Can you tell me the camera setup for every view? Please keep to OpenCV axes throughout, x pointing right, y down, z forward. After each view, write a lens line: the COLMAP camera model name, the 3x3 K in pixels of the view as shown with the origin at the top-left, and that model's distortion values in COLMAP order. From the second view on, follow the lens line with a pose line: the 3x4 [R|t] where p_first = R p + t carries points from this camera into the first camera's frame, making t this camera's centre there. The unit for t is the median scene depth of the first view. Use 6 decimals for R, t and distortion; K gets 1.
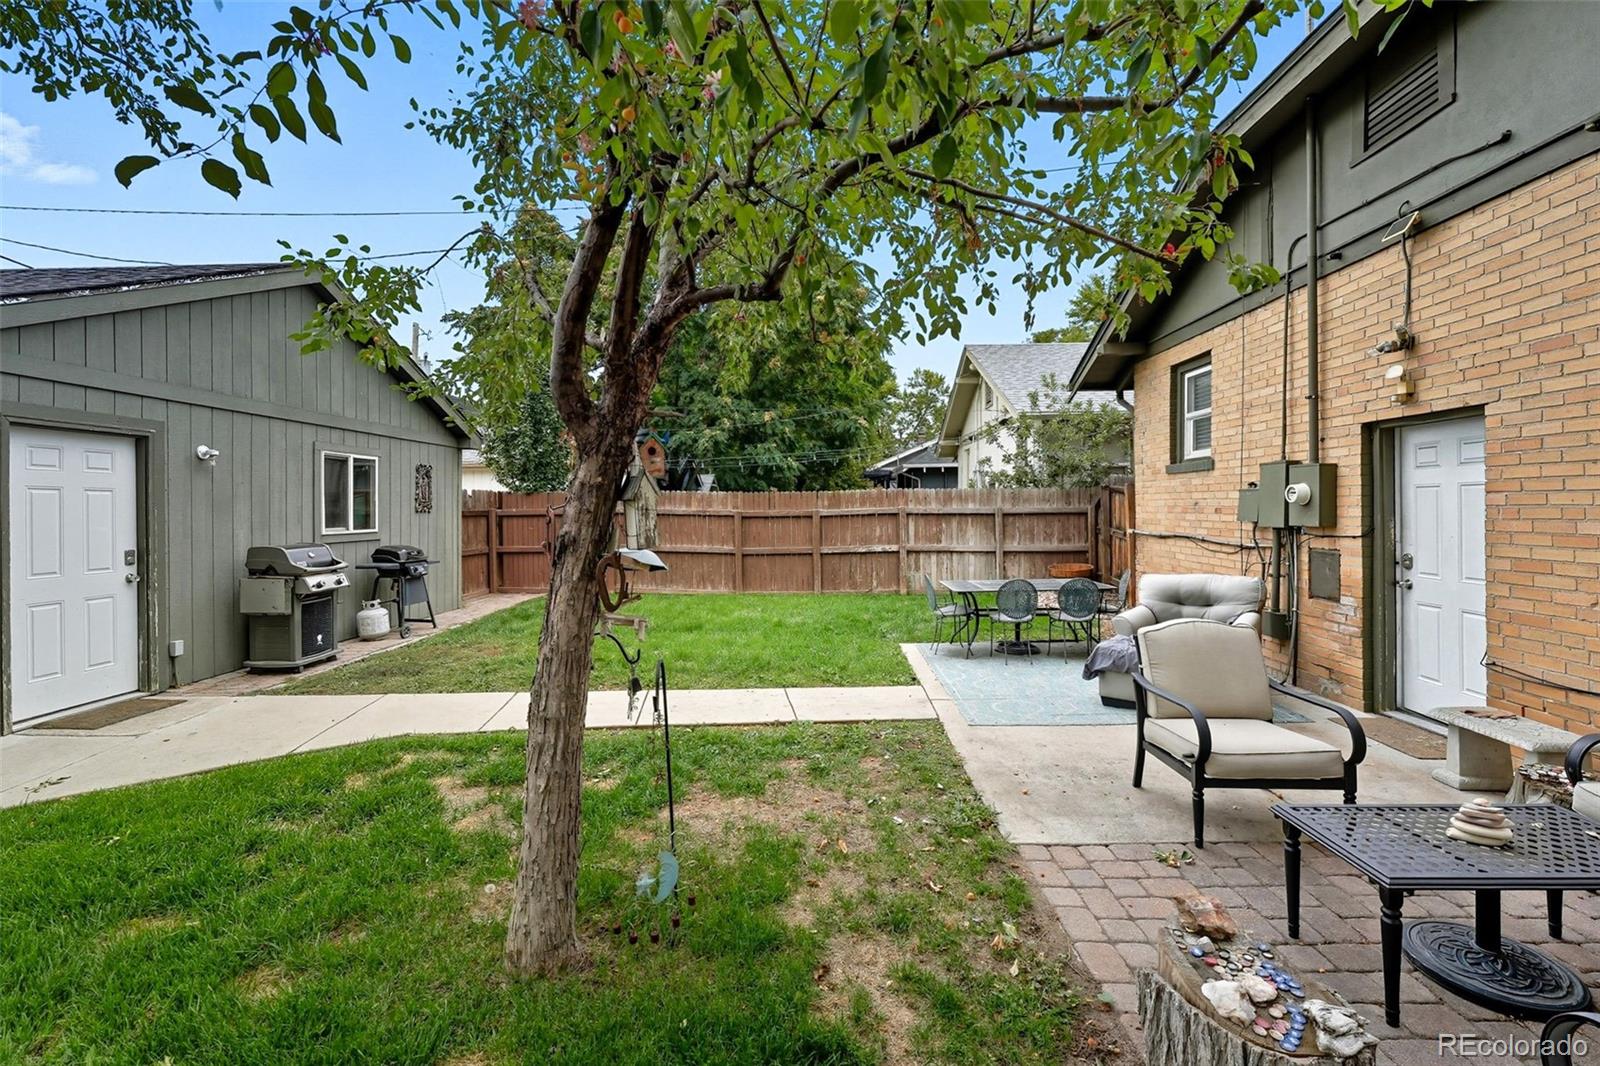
lens RADIAL K [[665.1, 0, 785.0], [0, 665.1, 509.0], [0, 0, 1]] dist [0.001139, 0.000725]
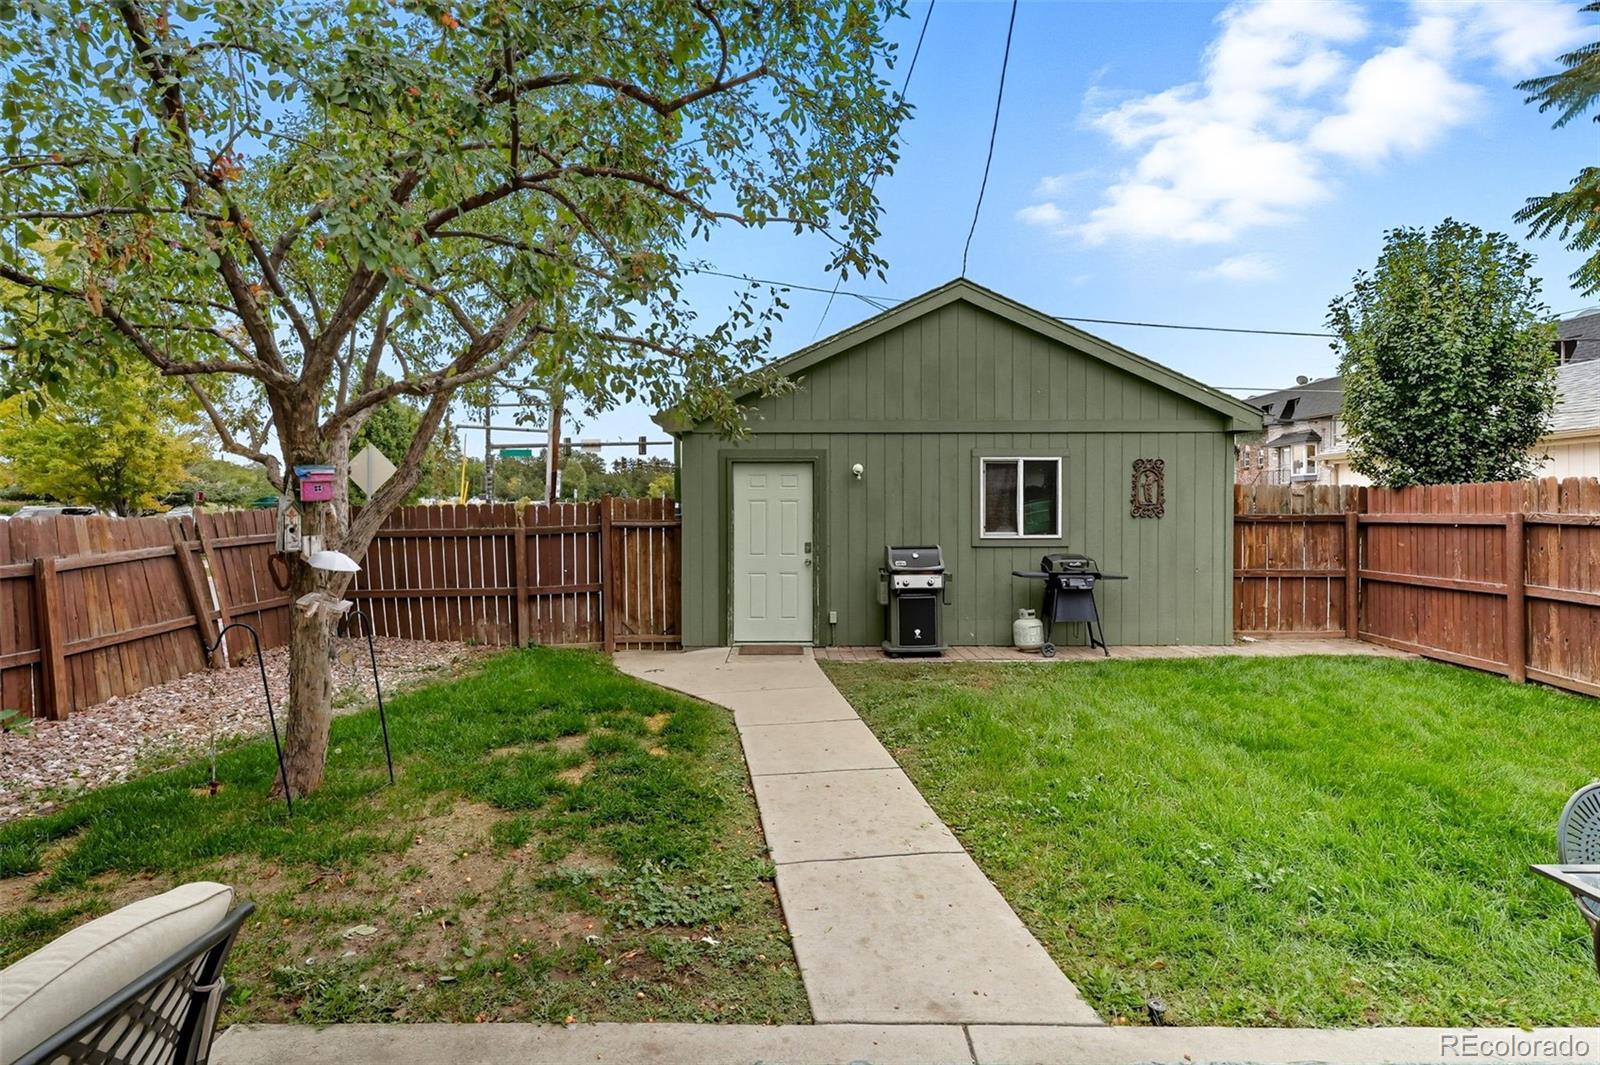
lens RADIAL K [[767.5, 0, 801.4], [0, 767.5, 517.9], [0, 0, 1]] dist [-0.008027, -0.000469]
pose [[0.046352, 0.015426, -0.998806, 0.473526], [0.000871, 0.999880, 0.015483, -0.011064], [0.998925, -0.001588, 0.046333, 0.650324]]
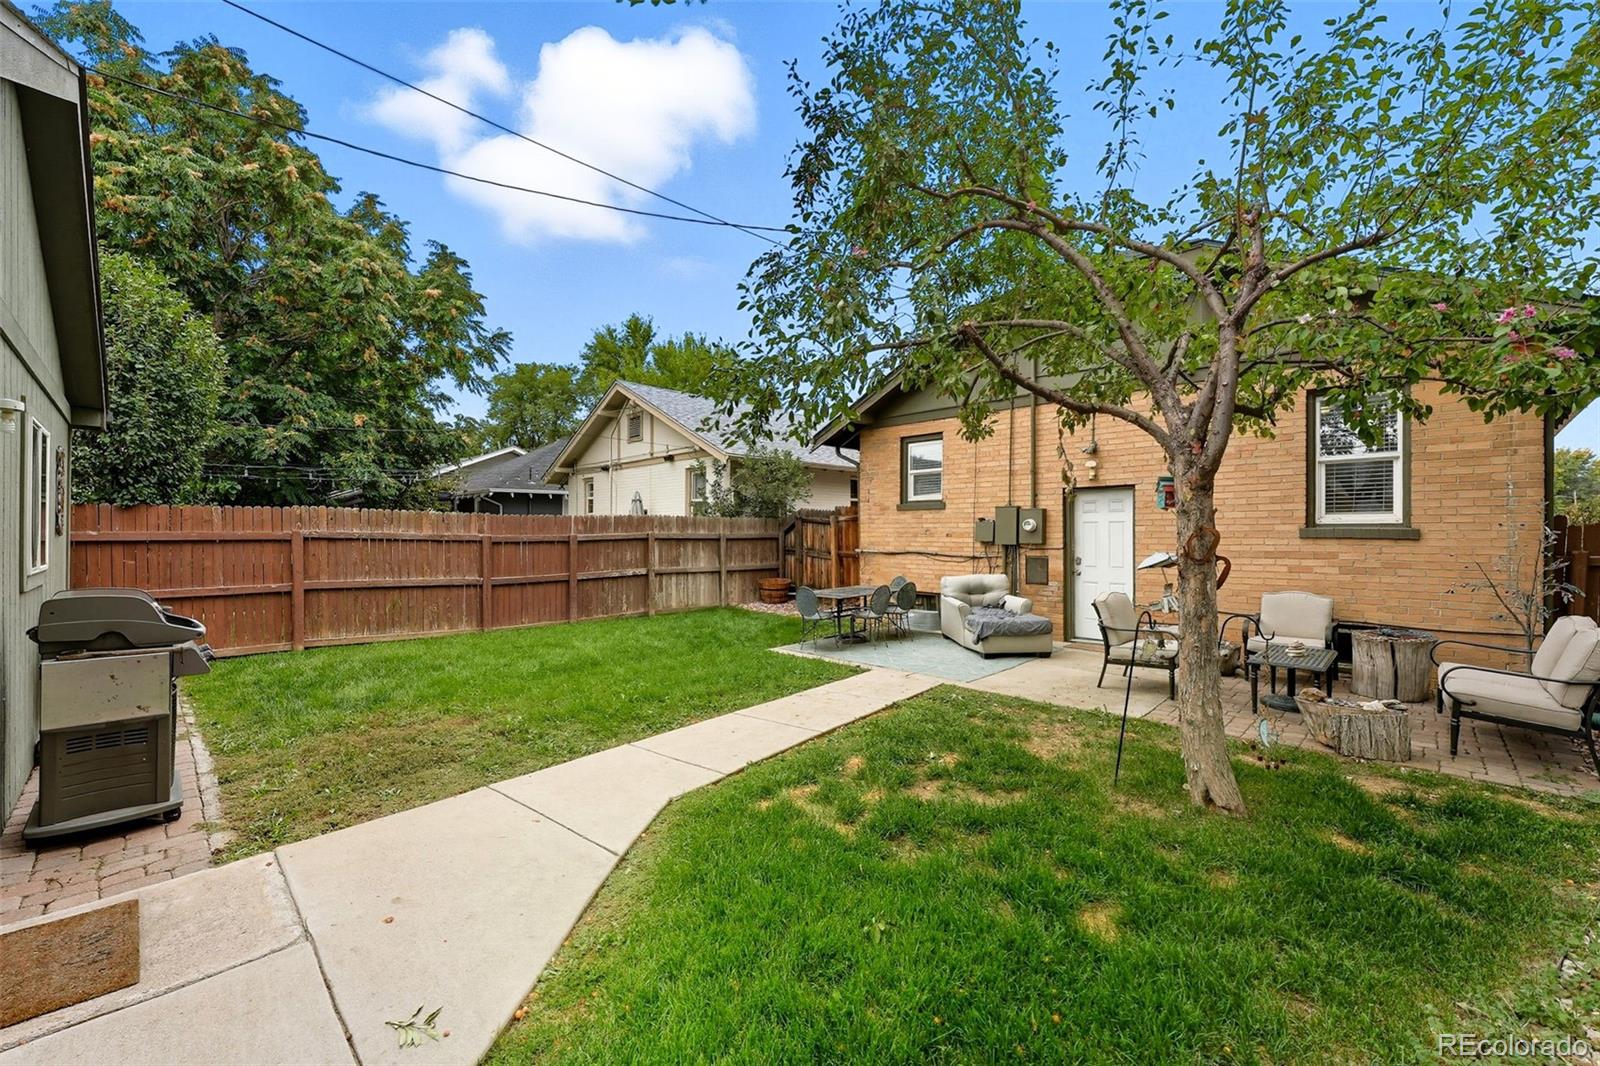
lens RADIAL K [[655.1, 0, 785.6], [0, 655.1, 535.4], [0, 0, 1]] dist [-0.002250, 0.001162]
pose [[0.678939, 0.004990, 0.734177, -0.662998], [-0.002077, 0.999986, -0.004877, 0.009929], [-0.734191, 0.001787, 0.678940, 0.210123]]
